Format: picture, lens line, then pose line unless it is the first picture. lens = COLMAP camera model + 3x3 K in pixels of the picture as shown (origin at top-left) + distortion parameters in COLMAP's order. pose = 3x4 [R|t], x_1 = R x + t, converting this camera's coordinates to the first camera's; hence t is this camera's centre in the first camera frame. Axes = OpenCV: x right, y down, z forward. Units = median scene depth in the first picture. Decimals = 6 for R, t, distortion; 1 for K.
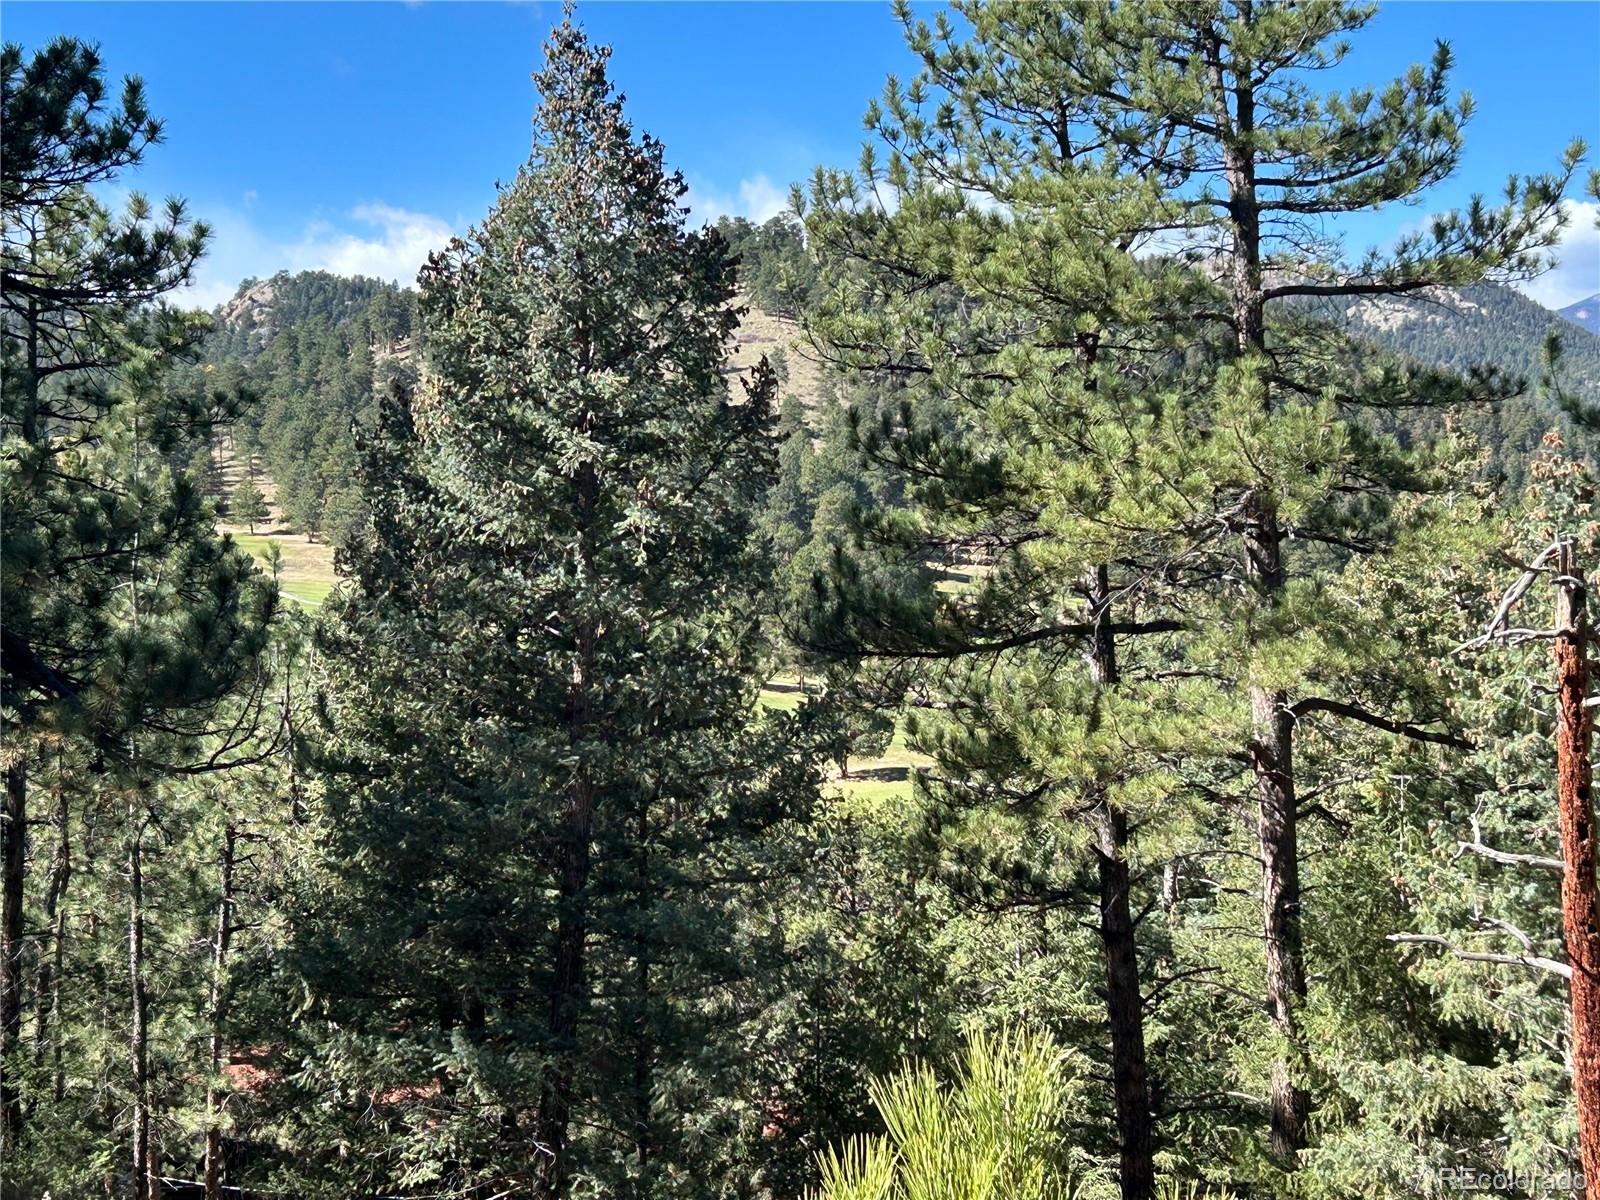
lens RADIAL K [[2555.4, 0, 775.3], [0, 2555.4, 633.6], [0, 0, 1]] dist [0.079193, 0.000000]
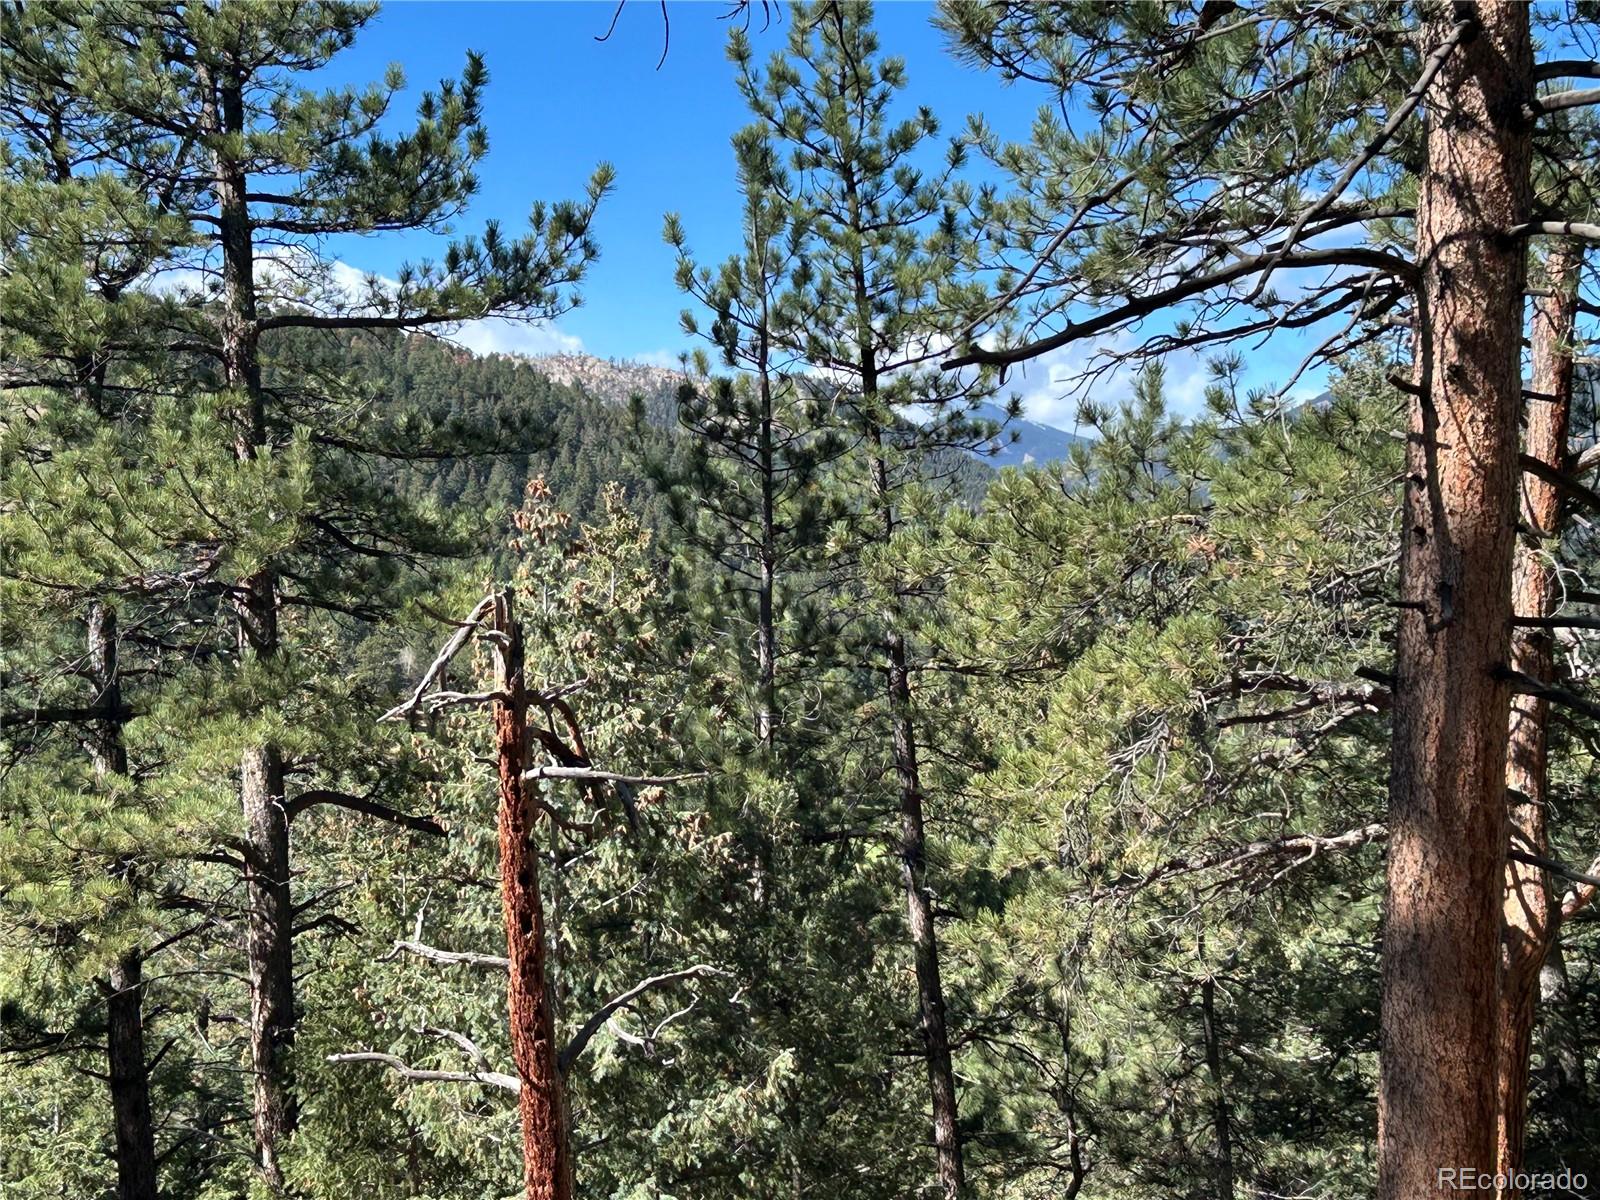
lens RADIAL K [[2875.9, 0, 797.7], [0, 2875.9, 610.5], [0, 0, 1]] dist [0.112795, 0.000000]
pose [[0.971598, 0.002333, 0.236625, 0.138797], [0.011616, 0.998276, -0.057536, 0.022817], [-0.236351, 0.058651, 0.969896, 0.015130]]
